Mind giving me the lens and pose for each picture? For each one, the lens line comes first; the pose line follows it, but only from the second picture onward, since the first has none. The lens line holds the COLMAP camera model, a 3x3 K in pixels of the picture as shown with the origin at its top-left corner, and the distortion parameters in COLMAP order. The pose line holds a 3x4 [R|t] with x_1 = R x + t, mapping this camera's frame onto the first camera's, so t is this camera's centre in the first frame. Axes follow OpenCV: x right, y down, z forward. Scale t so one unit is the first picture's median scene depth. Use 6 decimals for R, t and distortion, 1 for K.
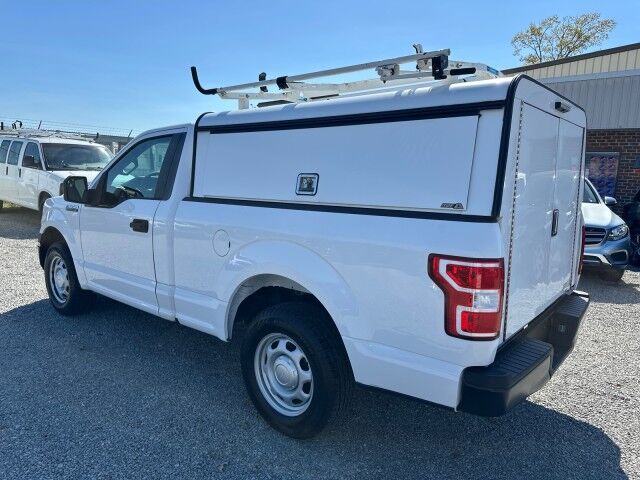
lens RADIAL K [[453.3, 0, 320.6], [0, 453.3, 240.1], [0, 0, 1]] dist [0.049511, -0.053122]
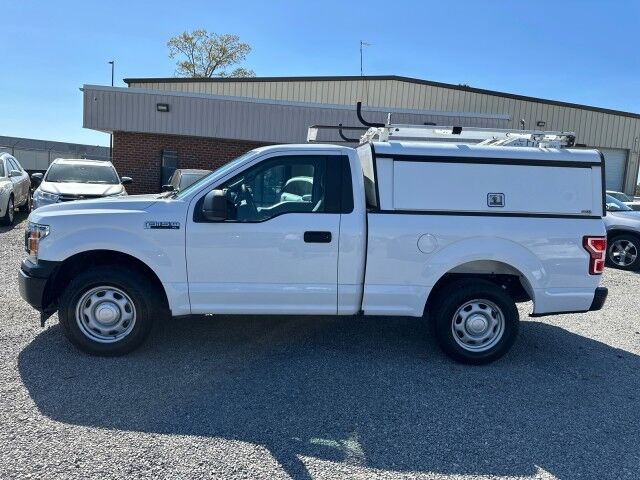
lens RADIAL K [[453.3, 0, 313.9], [0, 453.3, 238.9], [0, 0, 1]] dist [0.049511, -0.053122]
pose [[0.718619, -0.081556, 0.690605, -1.500357], [0.073416, 0.996447, 0.041280, -0.094982], [-0.691518, 0.021037, 0.722053, 0.272240]]
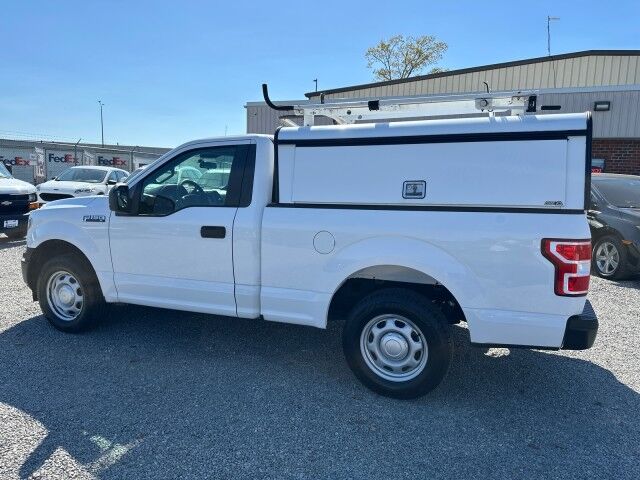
lens RADIAL K [[453.3, 0, 319.2], [0, 453.3, 237.6], [0, 0, 1]] dist [0.049511, -0.053122]
pose [[0.952160, -0.052472, 0.301061, -0.616529], [0.055390, 0.998464, -0.001156, -0.005886], [-0.300538, 0.017777, 0.953604, -0.092603]]
